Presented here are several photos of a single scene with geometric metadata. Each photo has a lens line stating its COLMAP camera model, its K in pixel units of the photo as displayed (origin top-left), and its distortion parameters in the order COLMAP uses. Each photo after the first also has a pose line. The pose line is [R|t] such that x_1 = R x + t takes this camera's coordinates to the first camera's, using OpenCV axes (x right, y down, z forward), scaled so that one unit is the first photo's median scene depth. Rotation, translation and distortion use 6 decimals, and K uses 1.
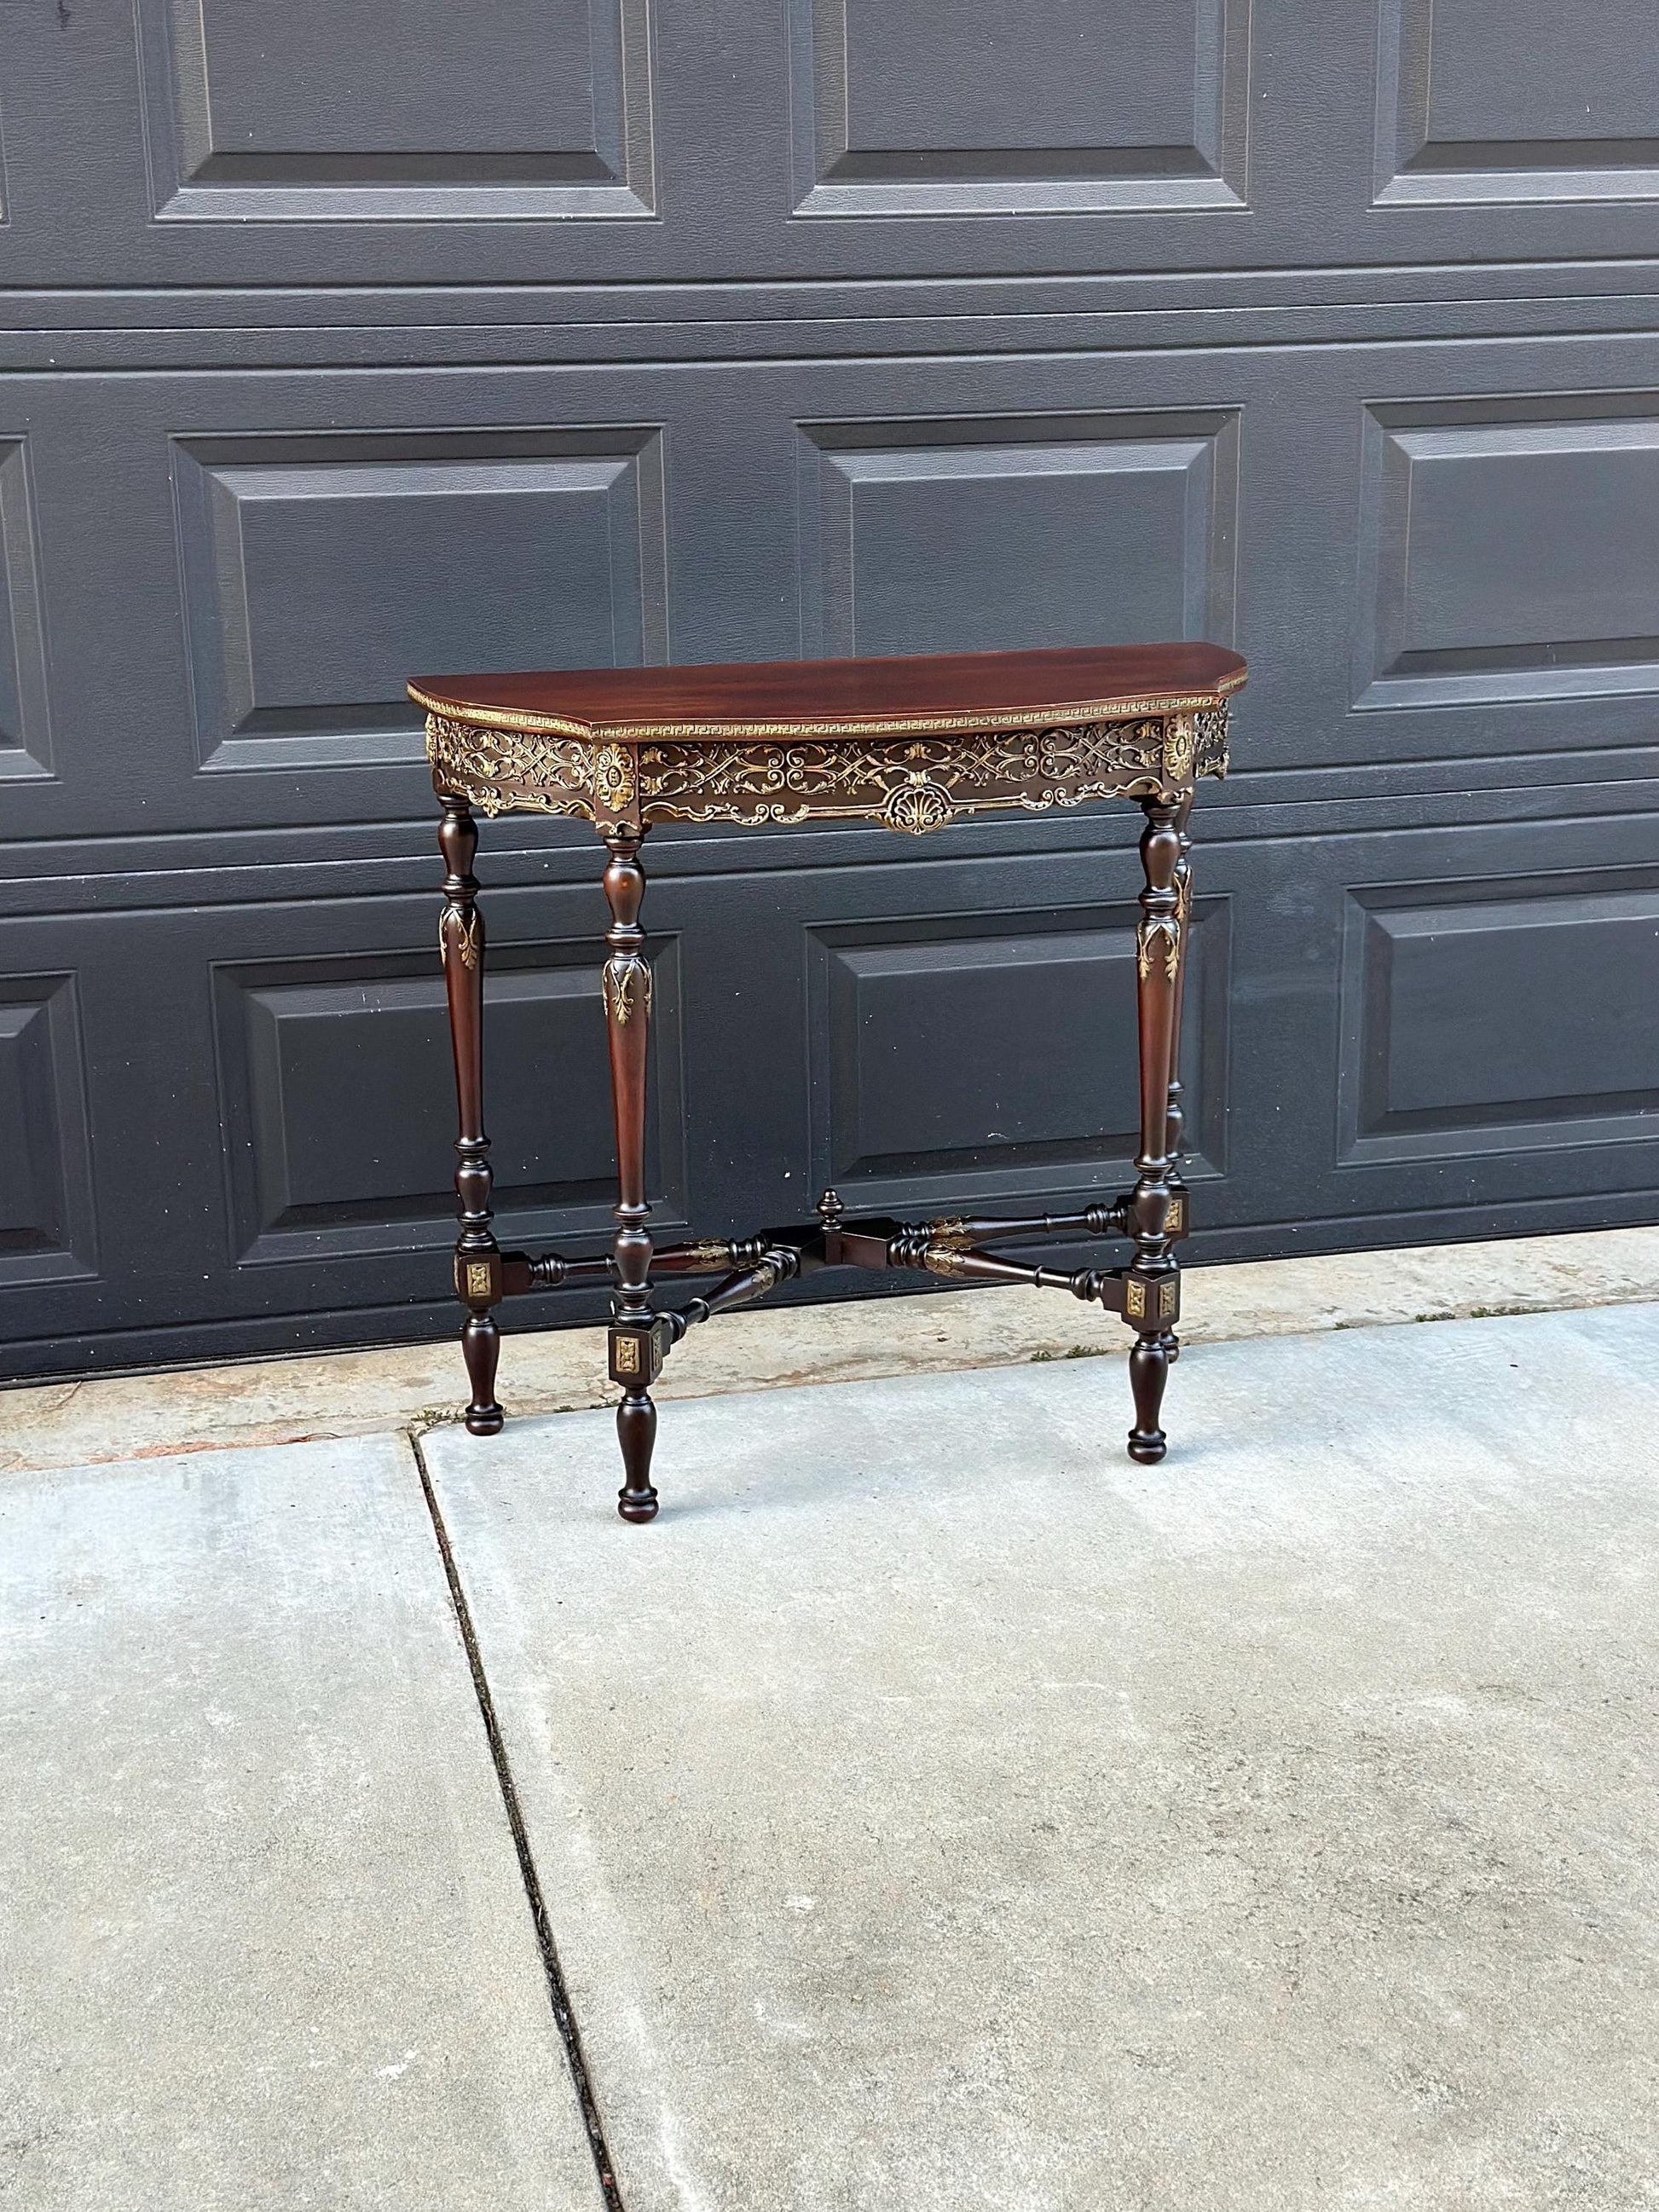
lens RADIAL K [[3129.4, 0, 842.3], [0, 3129.4, 1116.1], [0, 0, 1]] dist [0.177488, -0.248113]
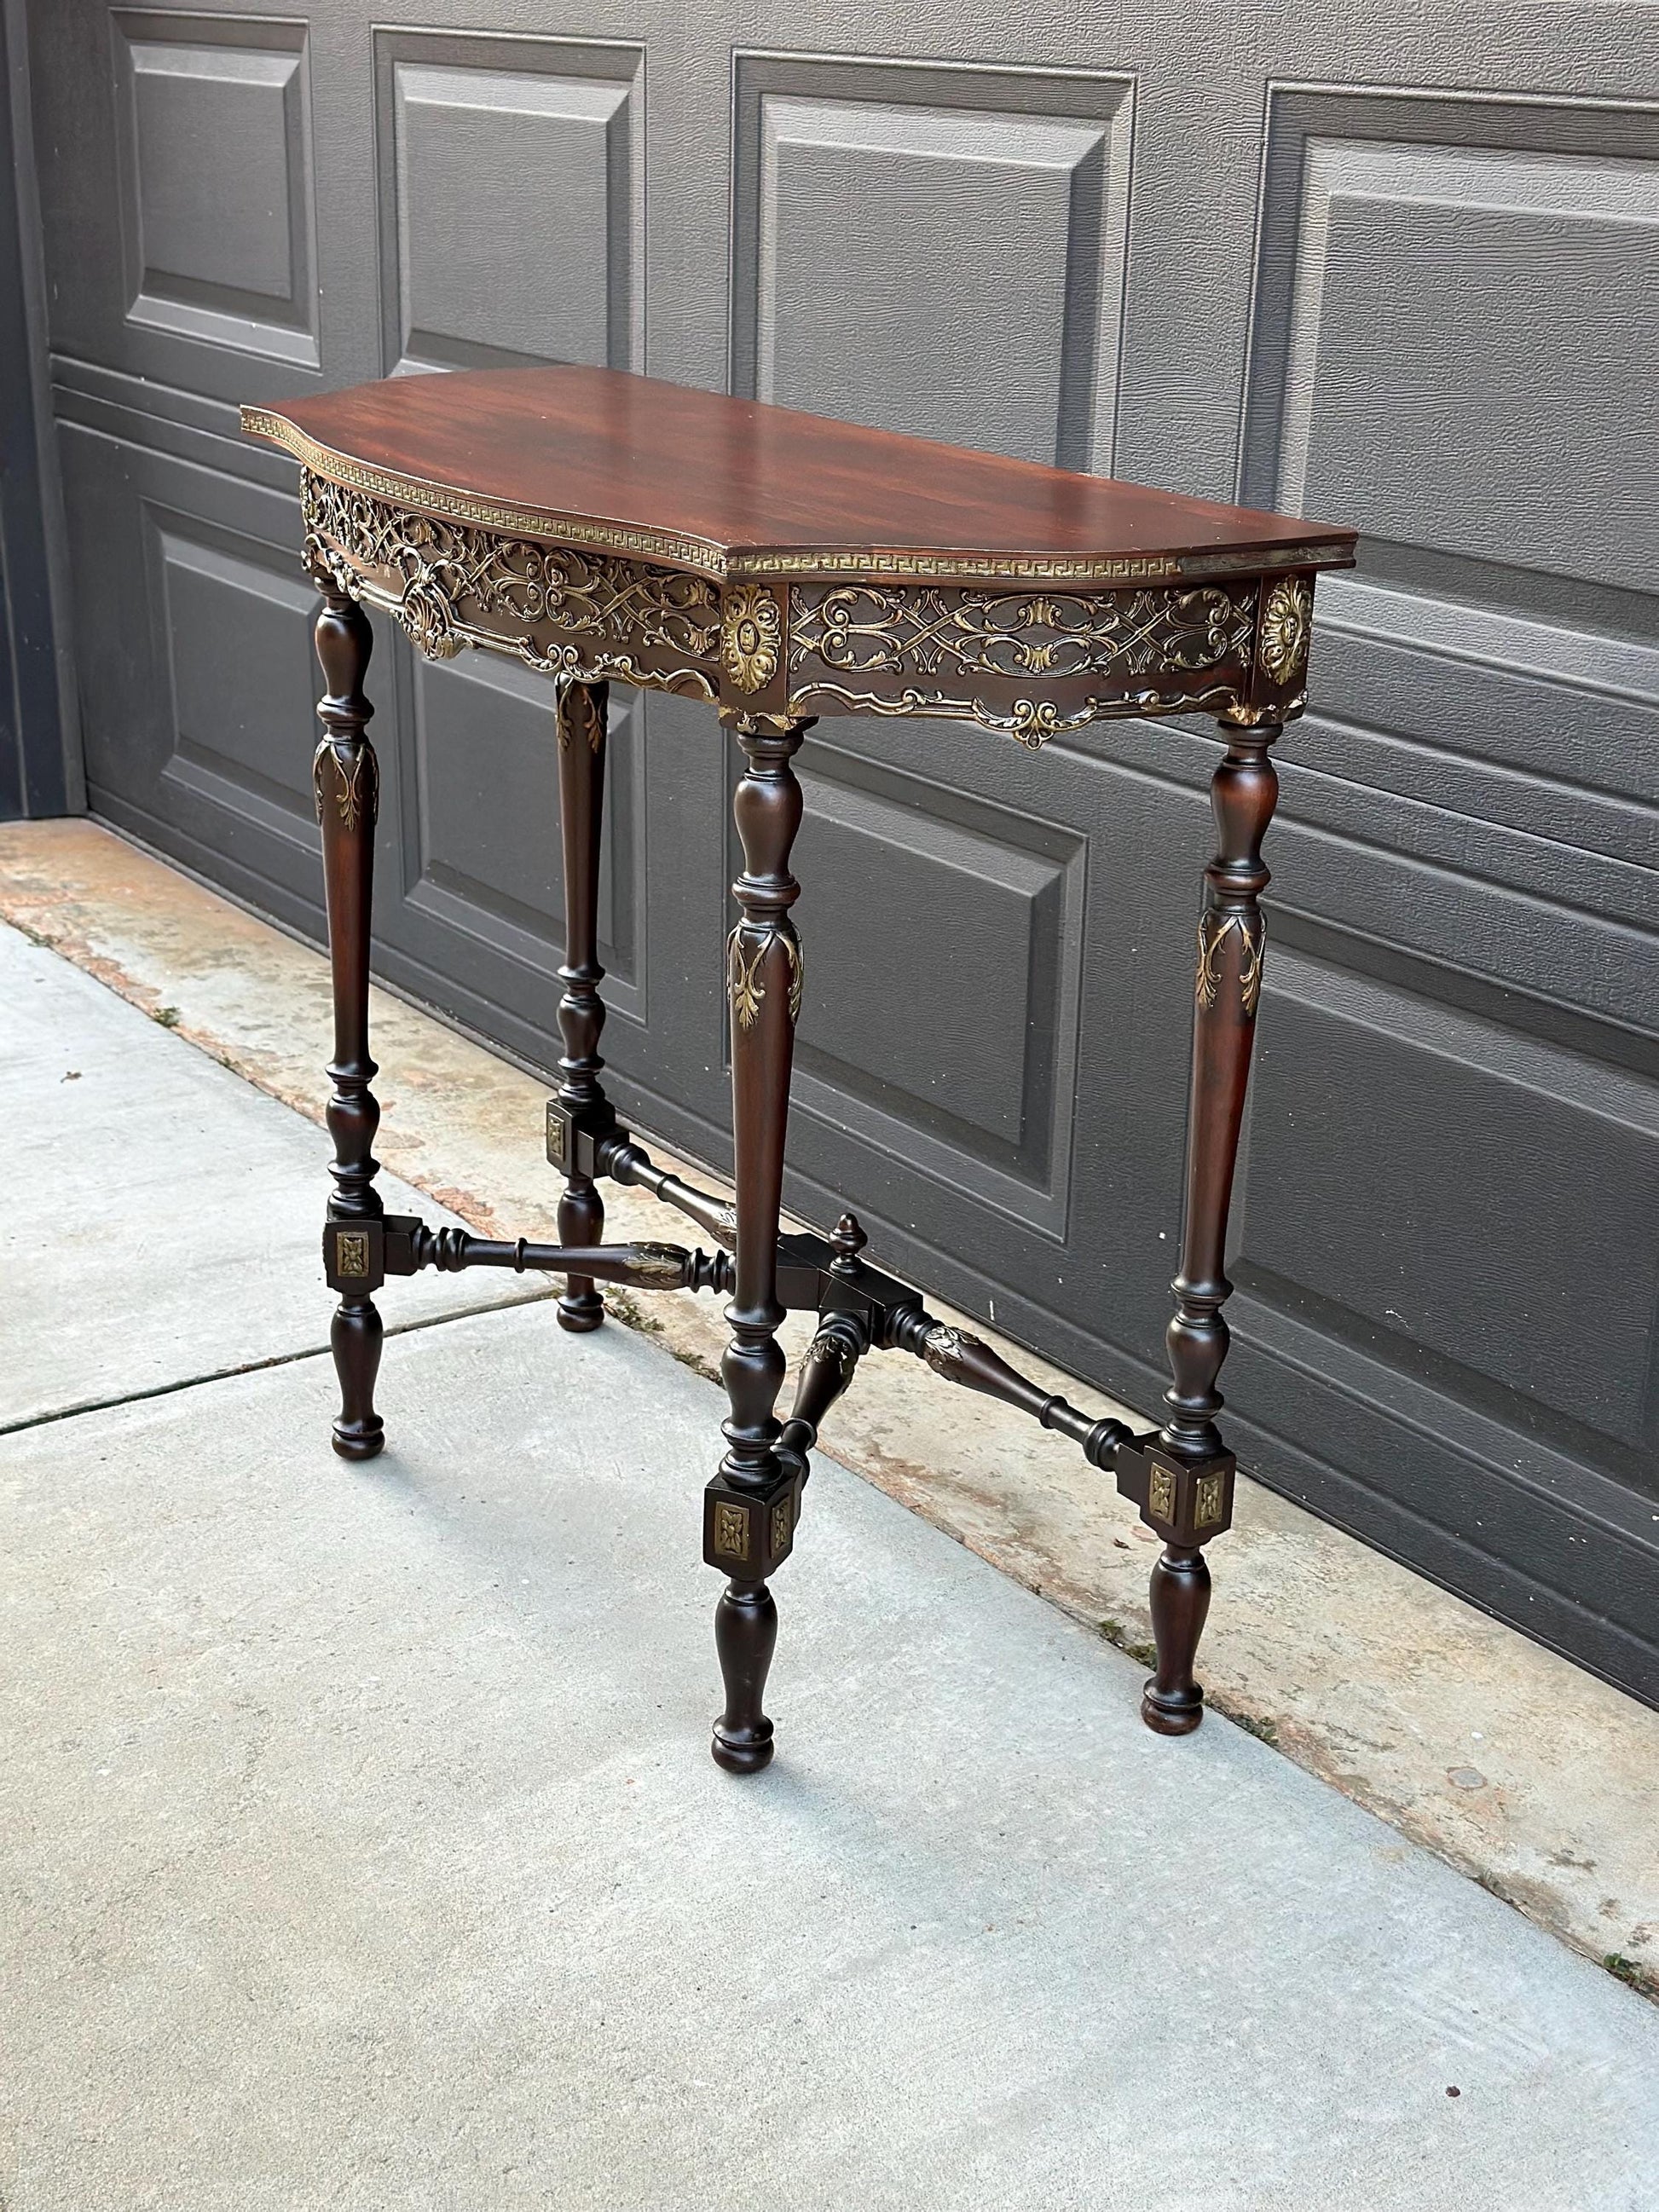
lens RADIAL K [[3112.1, 0, 828.4], [0, 3112.1, 1116.1], [0, 0, 1]] dist [0.178744, -0.297083]
pose [[0.346877, 0.340364, -0.873973, 0.610755], [-0.285344, 0.925955, 0.247357, -0.171882], [0.893451, 0.163580, 0.418313, 0.737533]]
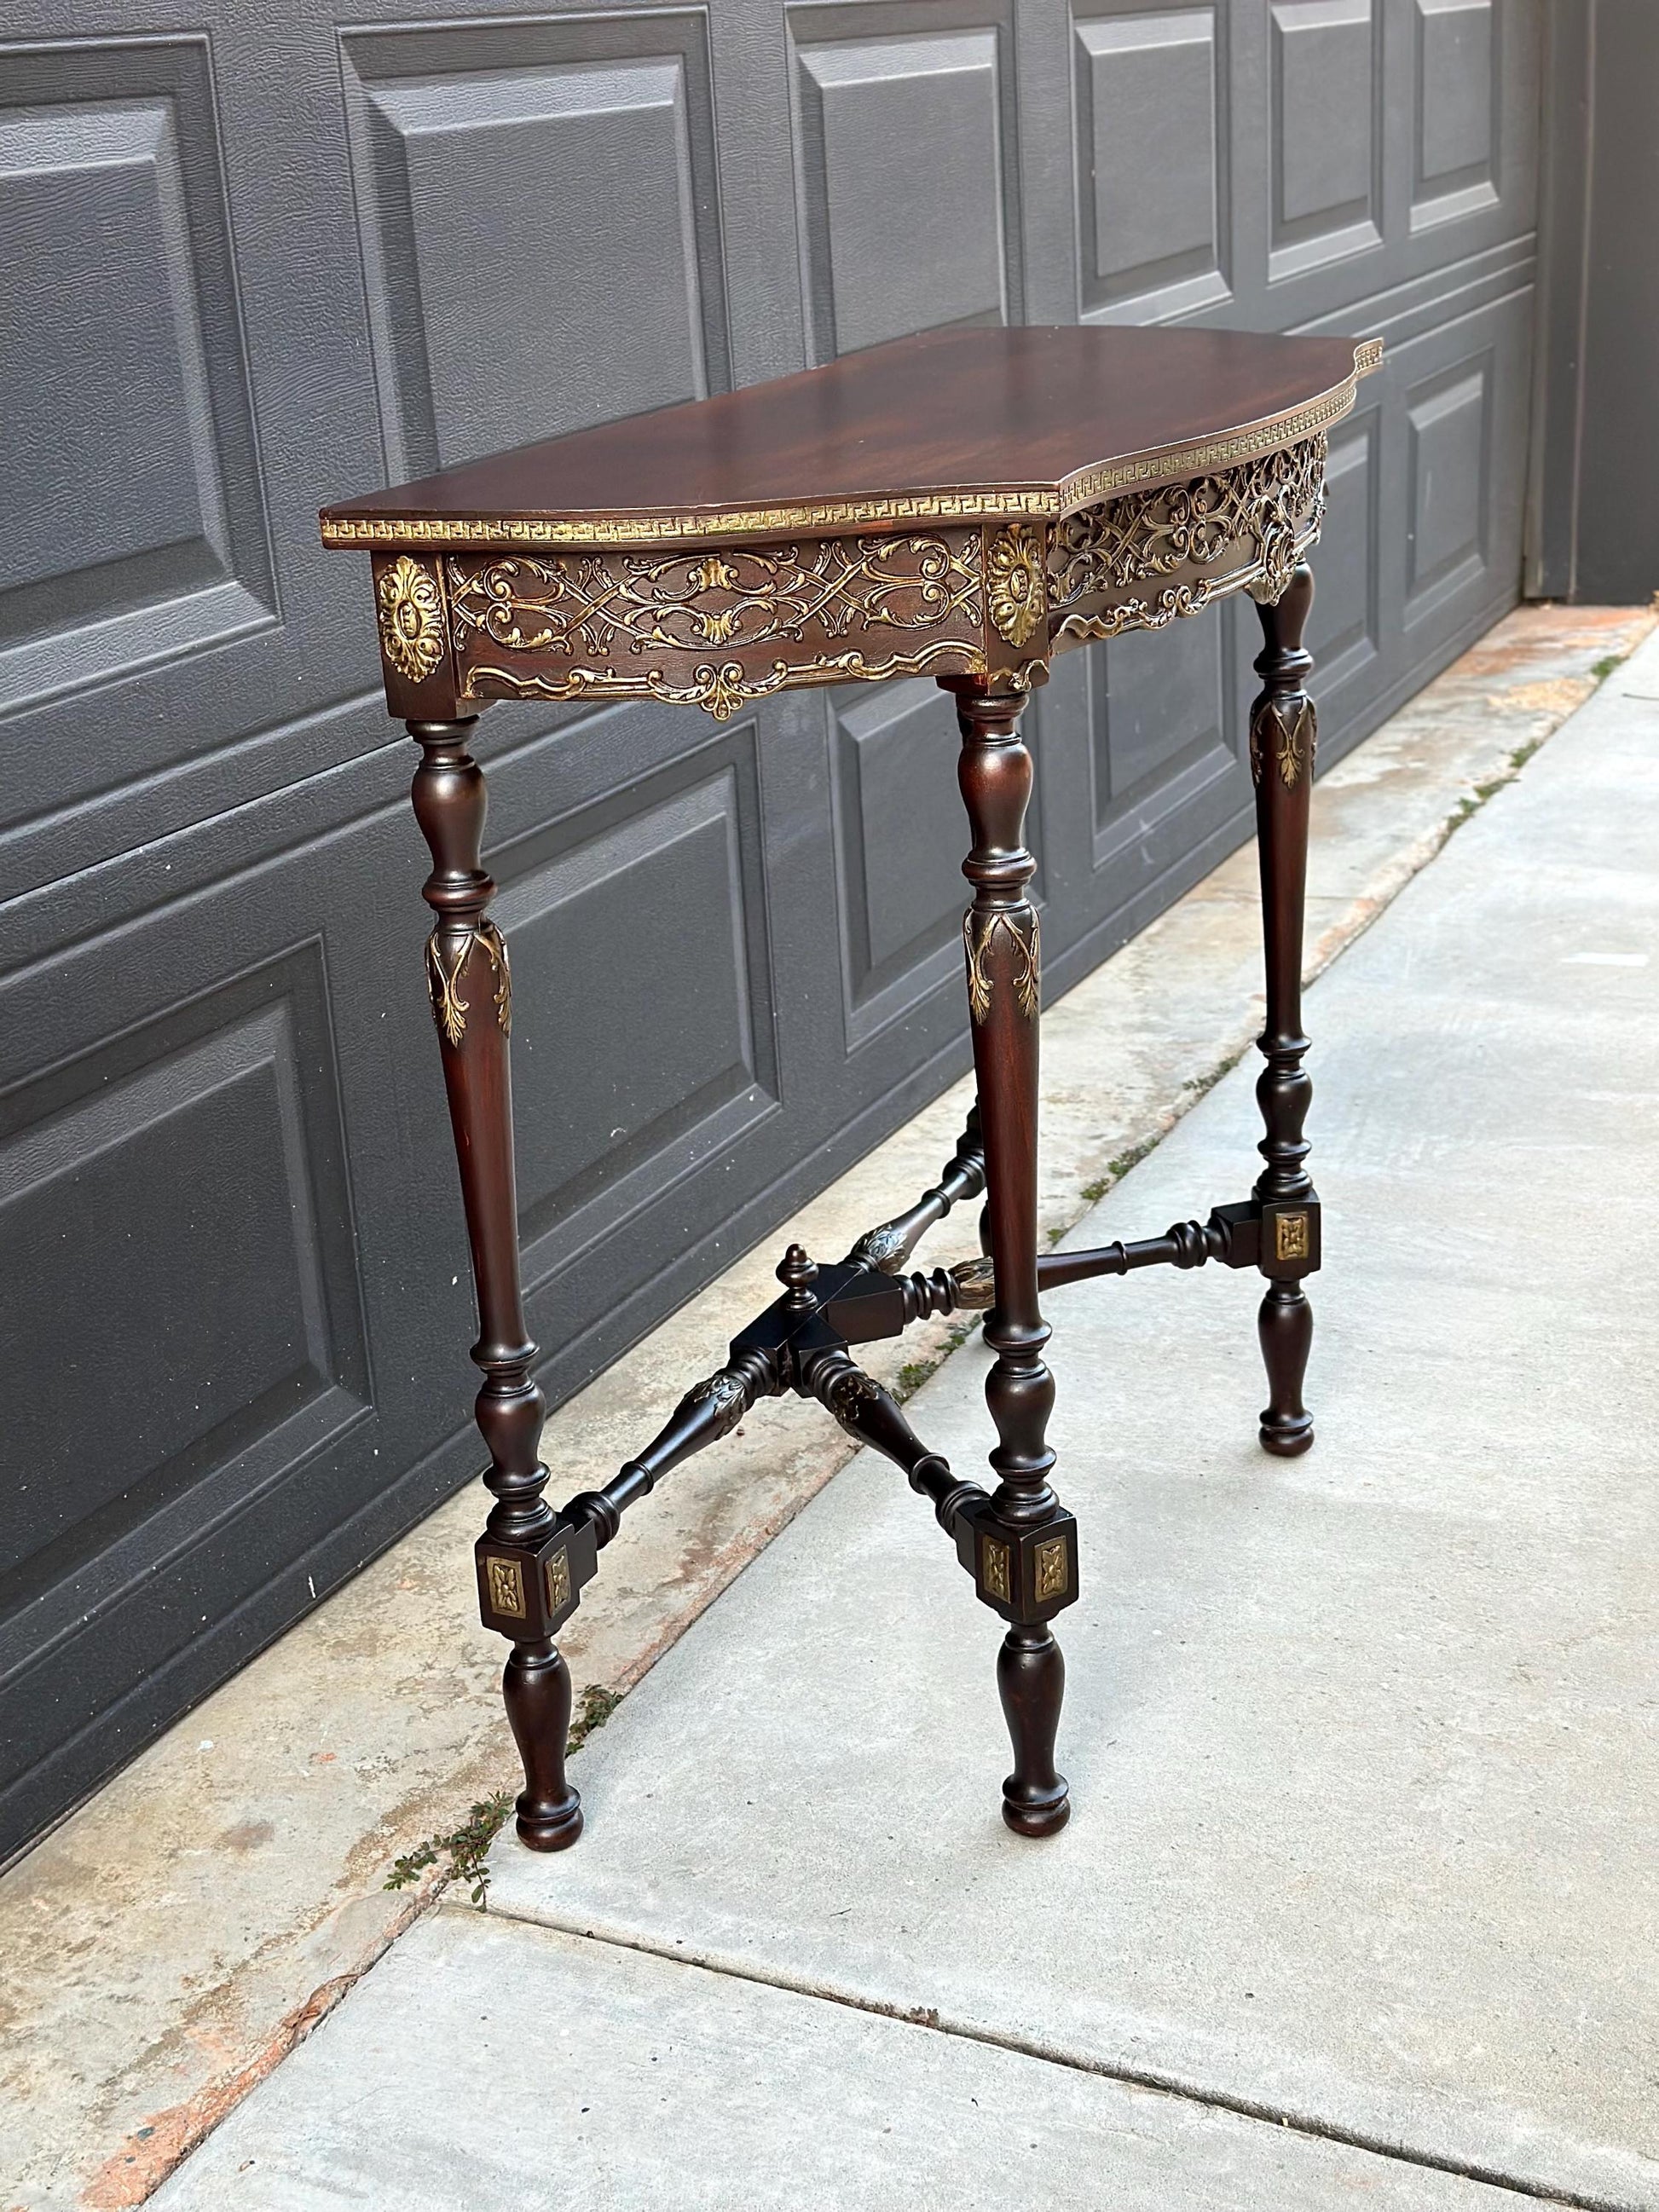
lens RADIAL K [[3089.8, 0, 836.5], [0, 3089.8, 1121.4], [0, 0, 1]] dist [0.178008, -0.257491]
pose [[0.629201, -0.281572, 0.724447, -0.466663], [0.256180, 0.955119, 0.148728, -0.096098], [-0.733811, 0.092009, 0.673094, 0.593400]]
